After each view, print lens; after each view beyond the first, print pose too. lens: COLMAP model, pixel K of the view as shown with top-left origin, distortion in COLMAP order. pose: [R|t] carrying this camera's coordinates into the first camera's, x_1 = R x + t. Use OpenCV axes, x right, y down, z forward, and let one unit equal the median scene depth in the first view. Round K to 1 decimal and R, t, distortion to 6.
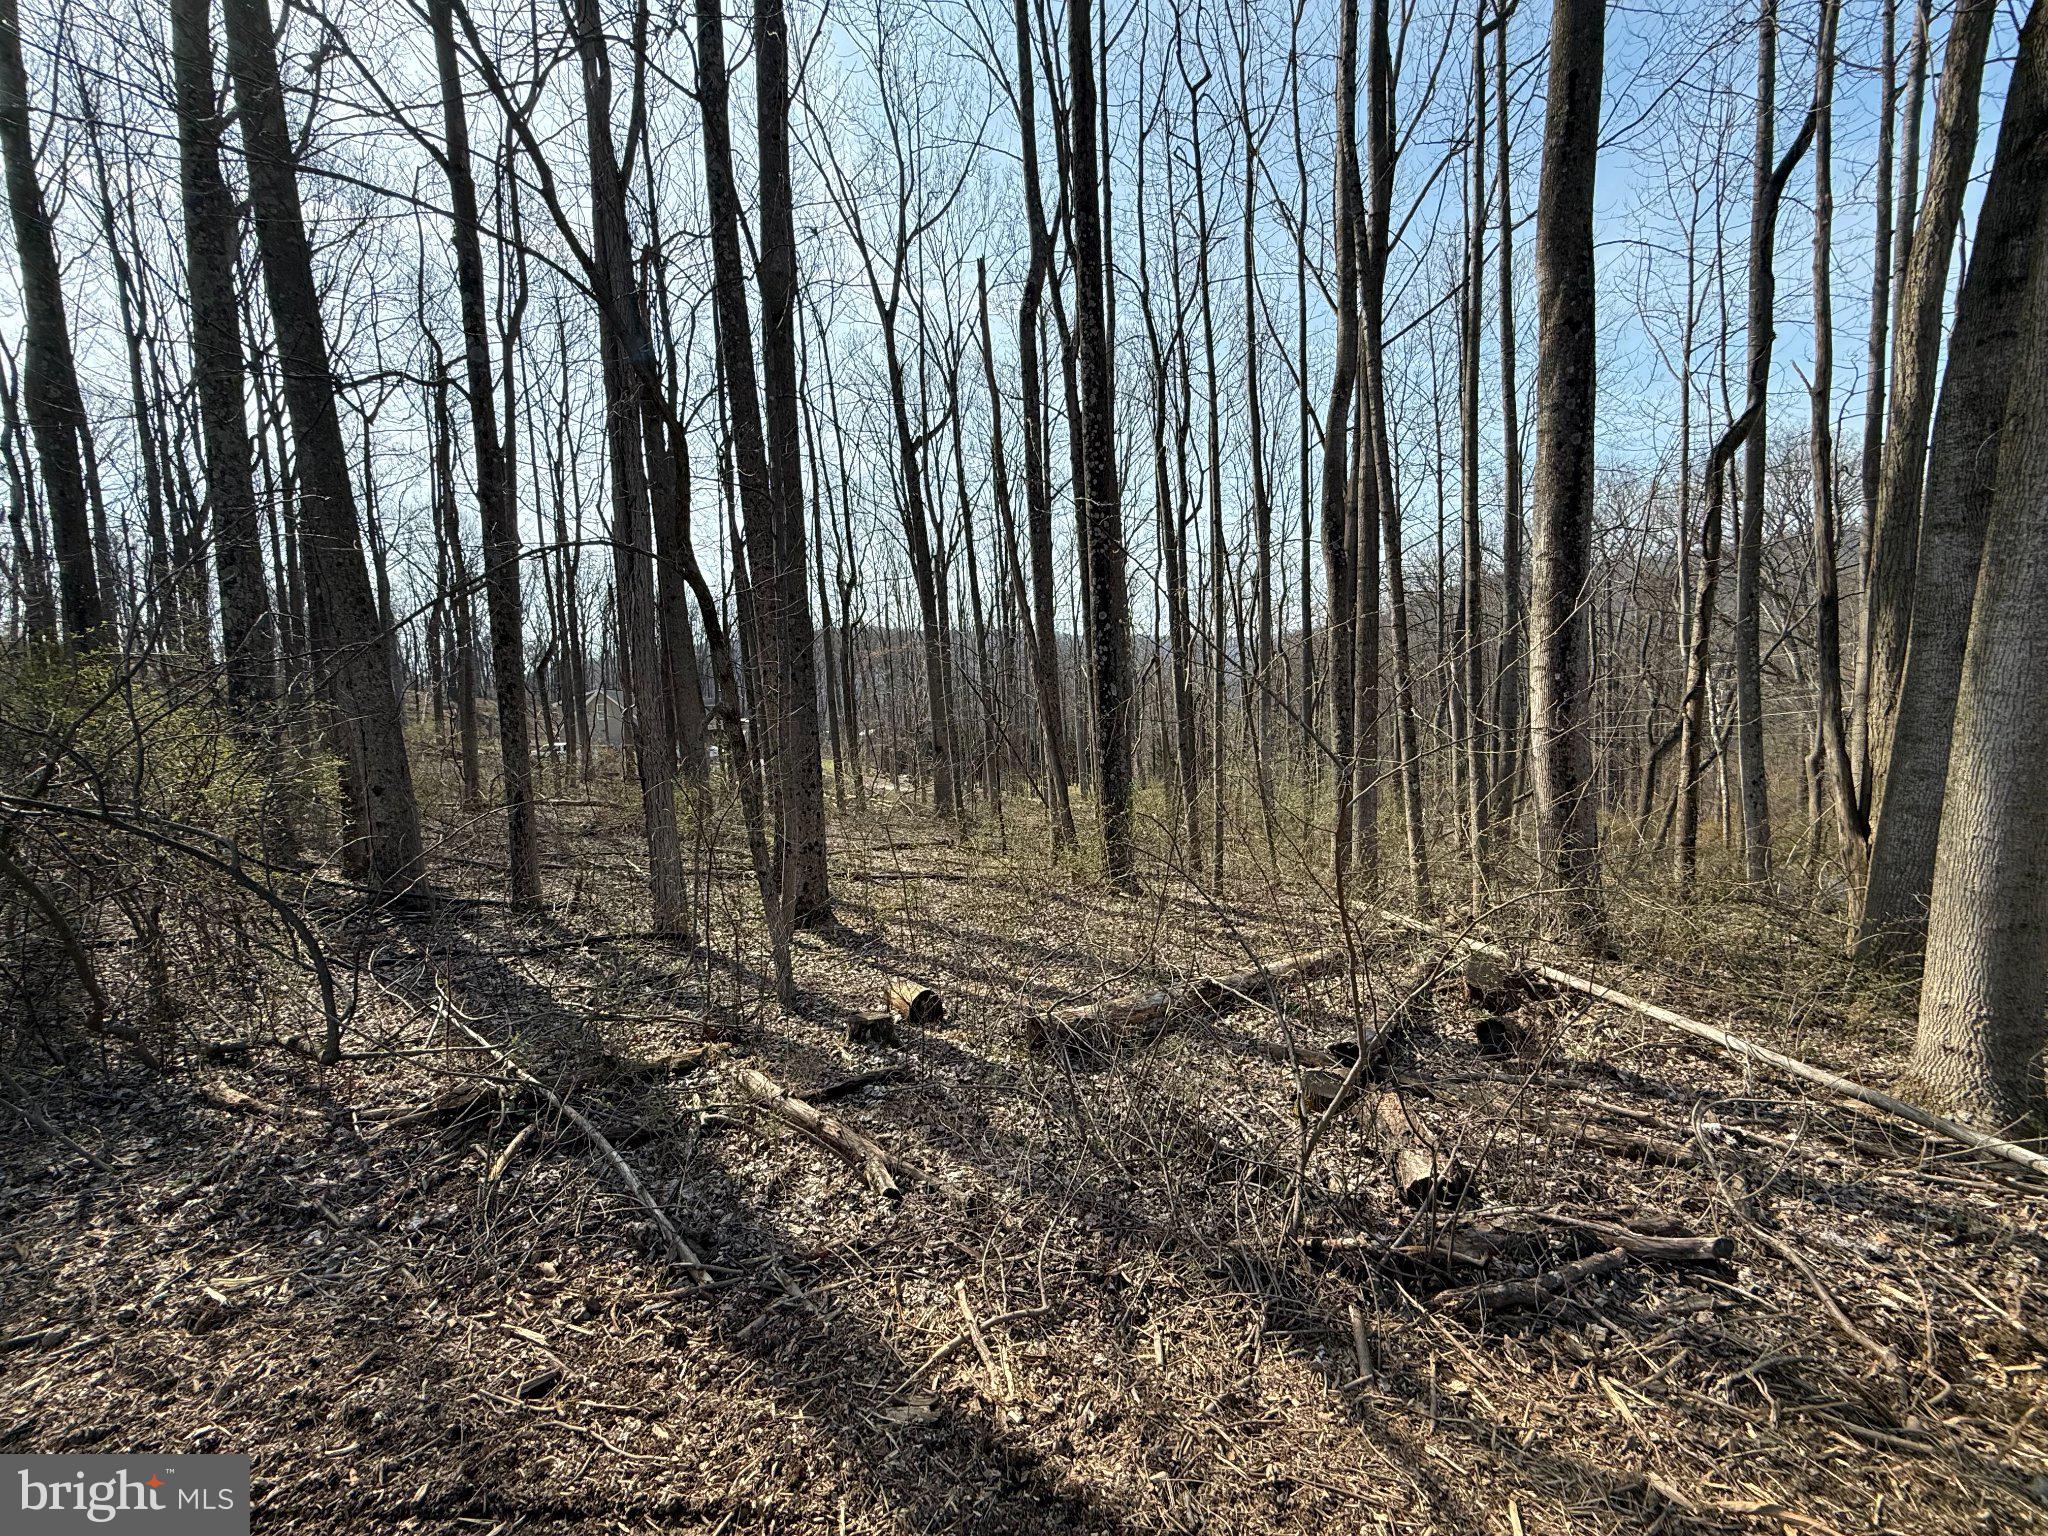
lens RADIAL K [[794.7, 0, 1020.3], [0, 794.7, 779.5], [0, 0, 1]] dist [0.013699, 0.000108]
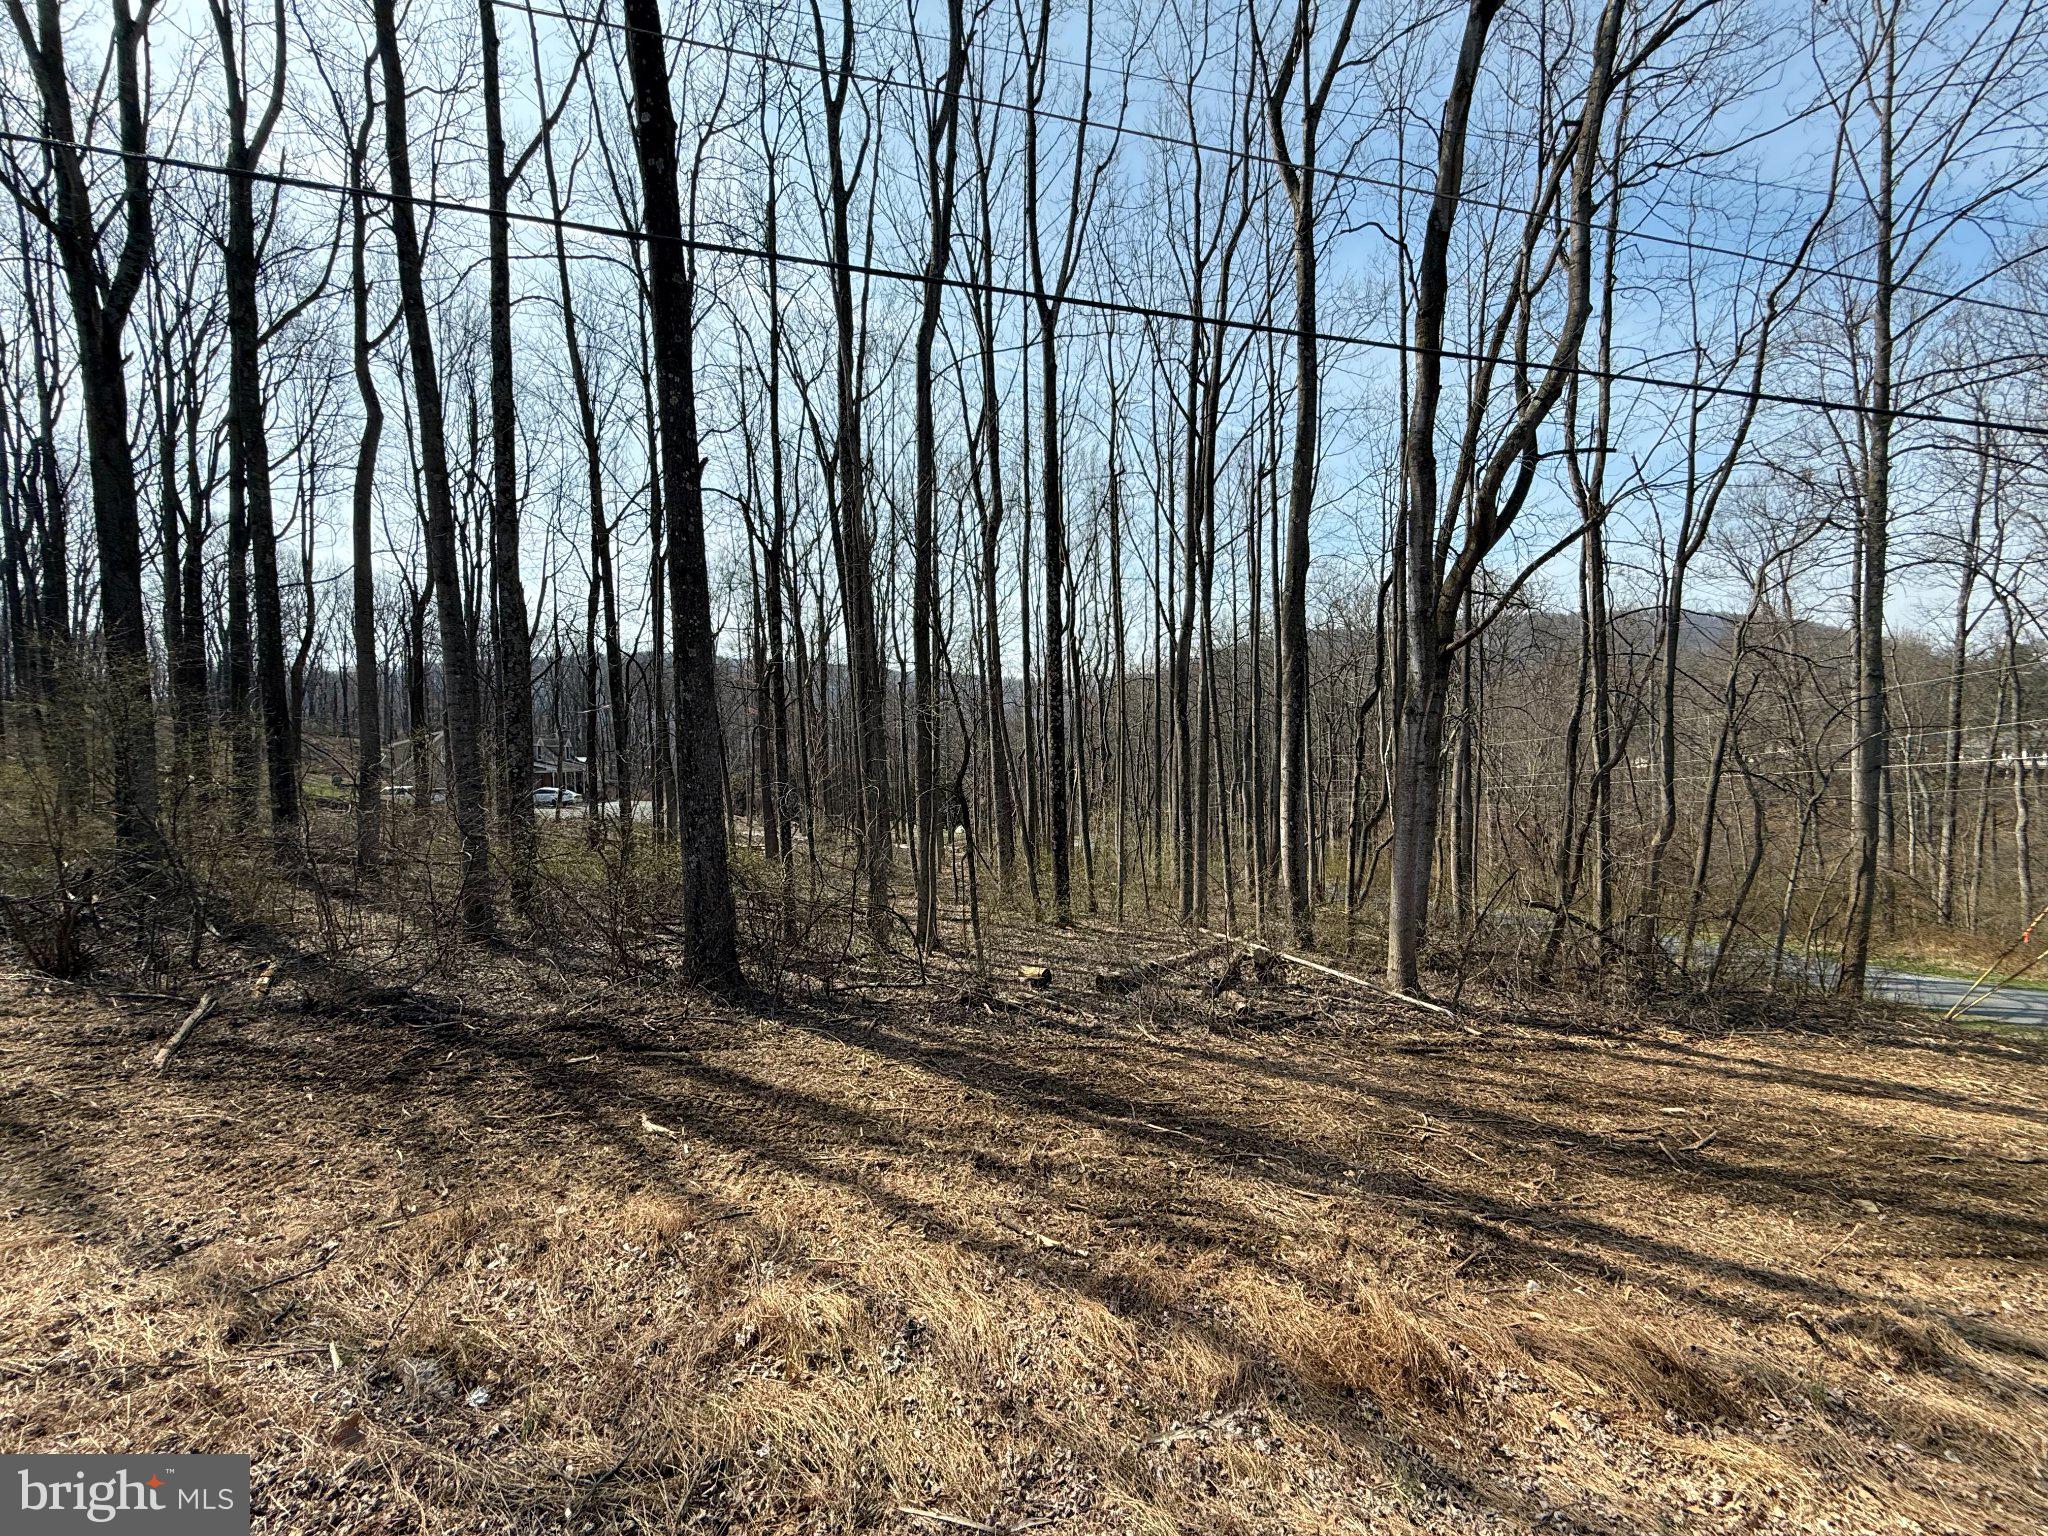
lens RADIAL K [[825.5, 0, 1024.0], [0, 825.5, 768.0], [0, 0, 1]] dist [-0.036578, 0.000062]
pose [[0.971816, 0.025020, 0.234409, -0.646599], [-0.013630, 0.998652, -0.050089, -0.170942], [-0.235346, 0.045482, 0.970847, -1.152510]]
